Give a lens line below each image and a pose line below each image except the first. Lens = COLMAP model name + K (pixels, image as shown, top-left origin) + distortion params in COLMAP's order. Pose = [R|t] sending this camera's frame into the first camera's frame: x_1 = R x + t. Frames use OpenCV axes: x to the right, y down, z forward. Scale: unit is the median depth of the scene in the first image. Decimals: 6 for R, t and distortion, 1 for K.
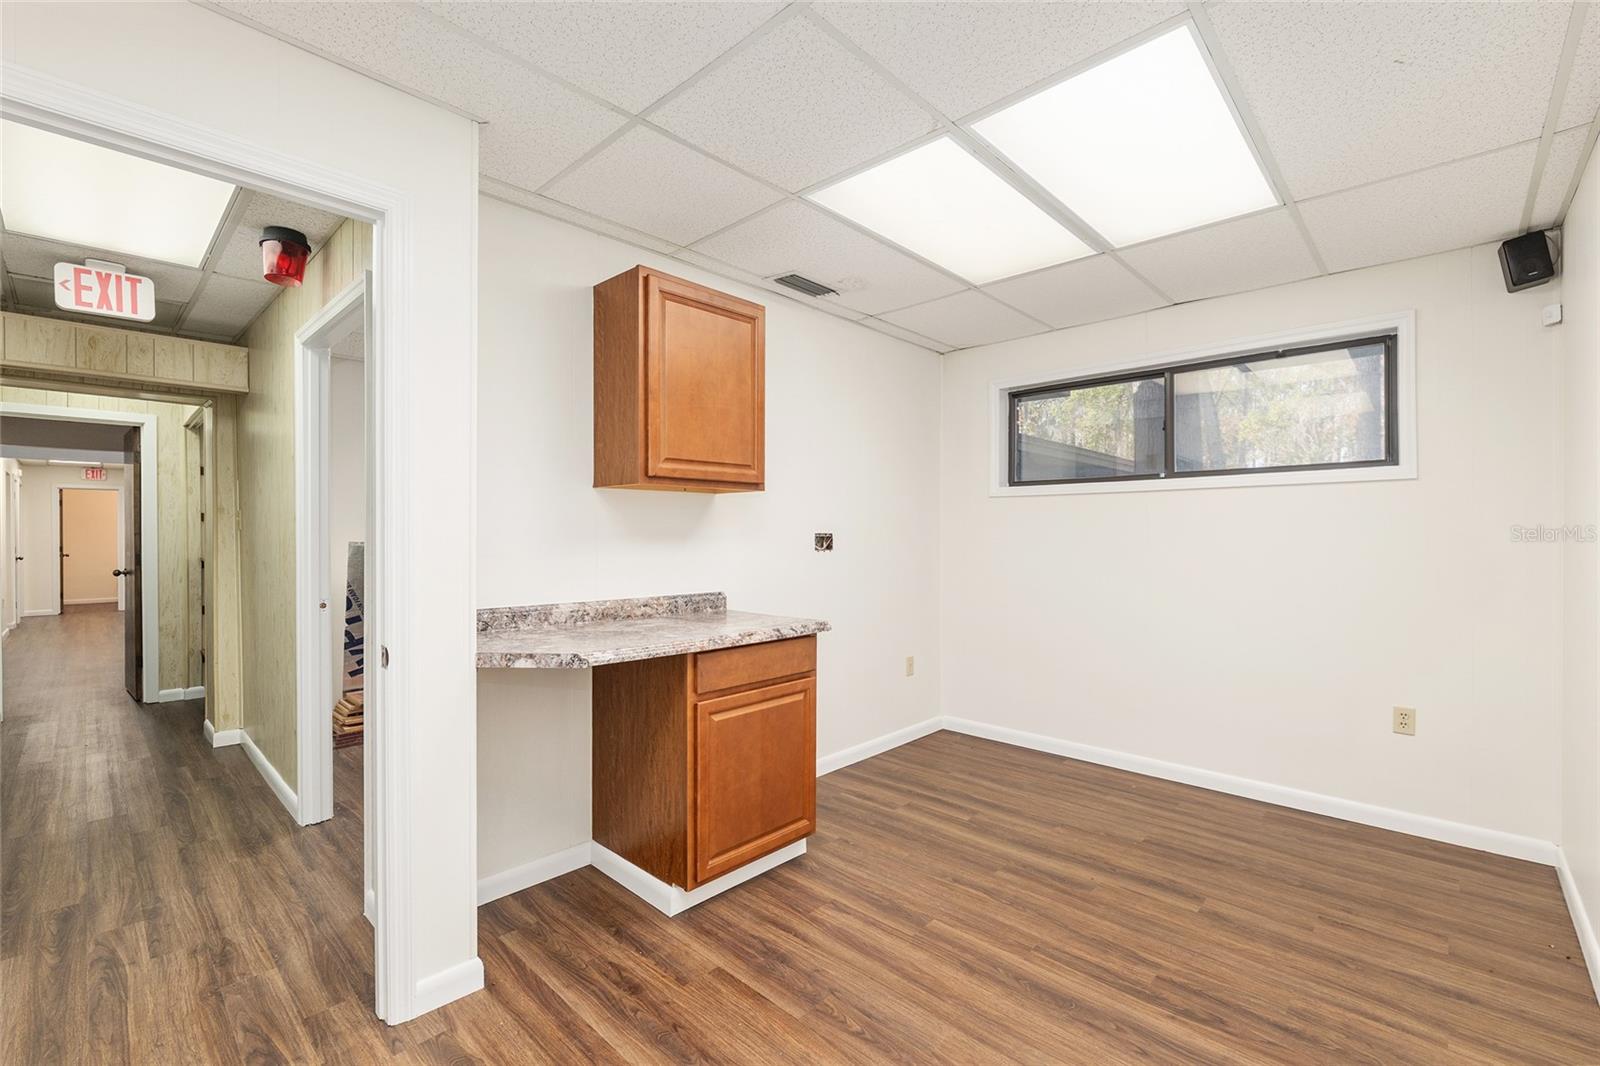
lens RADIAL K [[662.1, 0, 798.2], [0, 662.1, 531.4], [0, 0, 1]] dist [-0.009662, 0.000021]
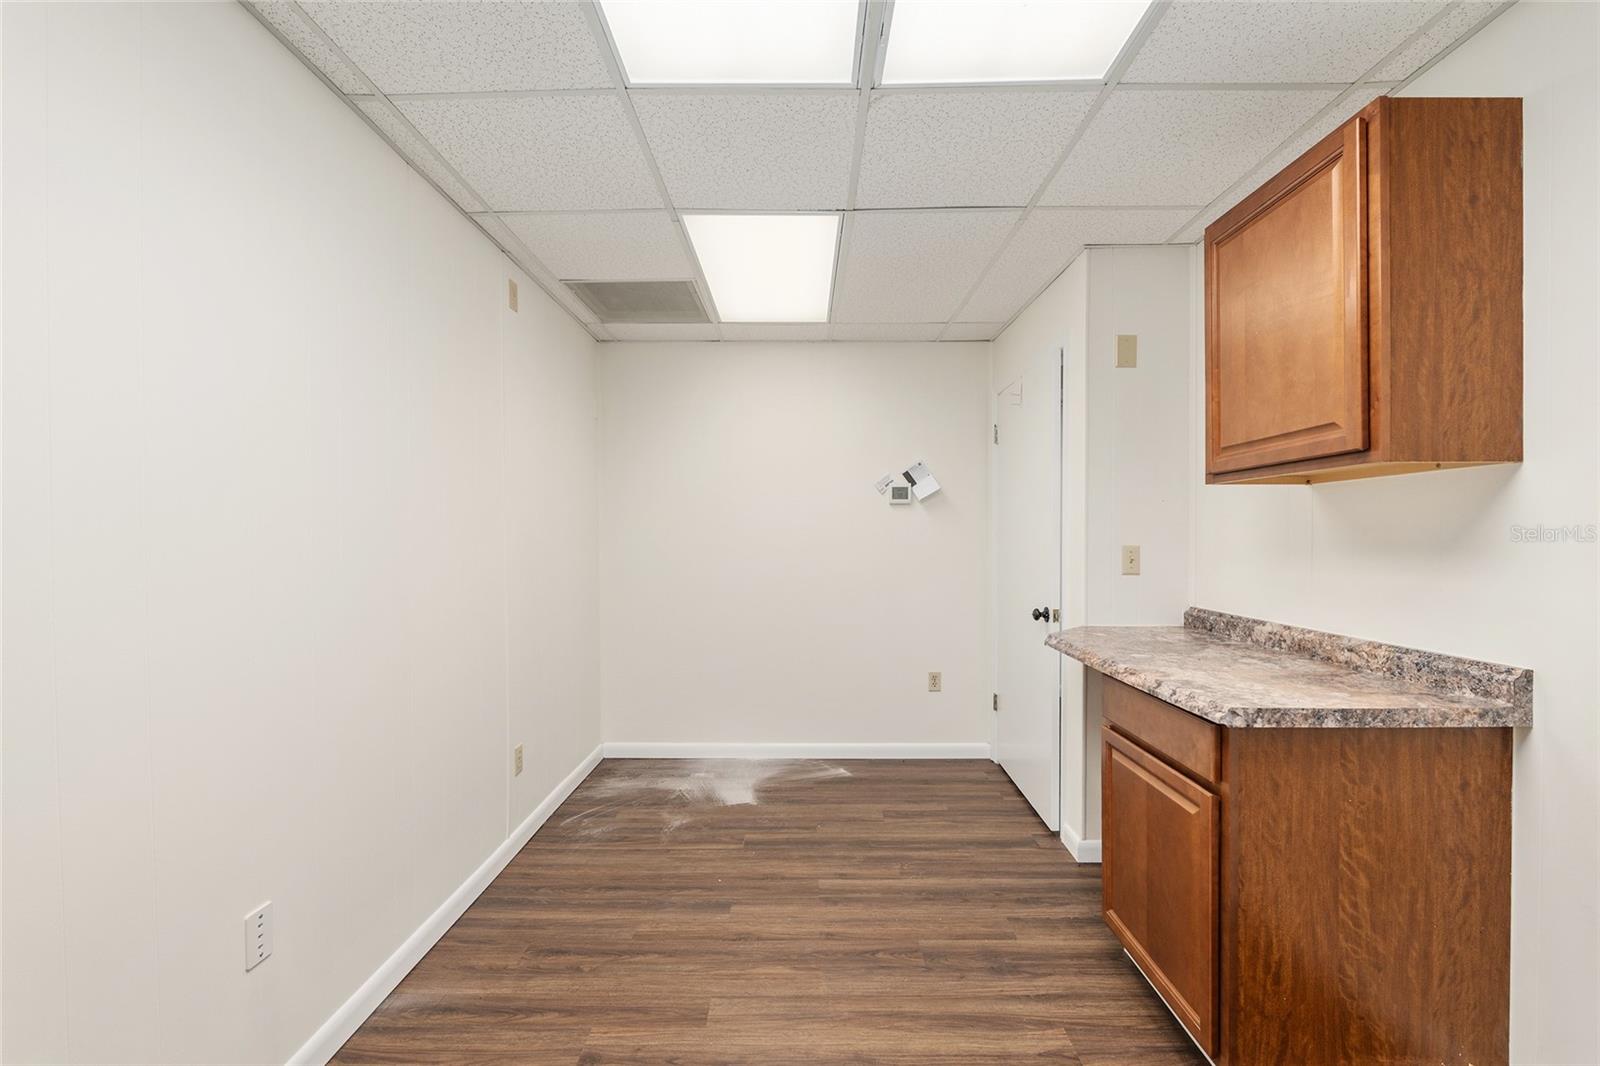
lens RADIAL K [[662.1, 0, 799.9], [0, 662.1, 537.2], [0, 0, 1]] dist [-0.009662, 0.000021]
pose [[-0.717656, -0.005655, -0.696375, 0.841060], [-0.005511, 0.999982, -0.002441, 0.002333], [0.696376, 0.002086, -0.717674, 1.436446]]
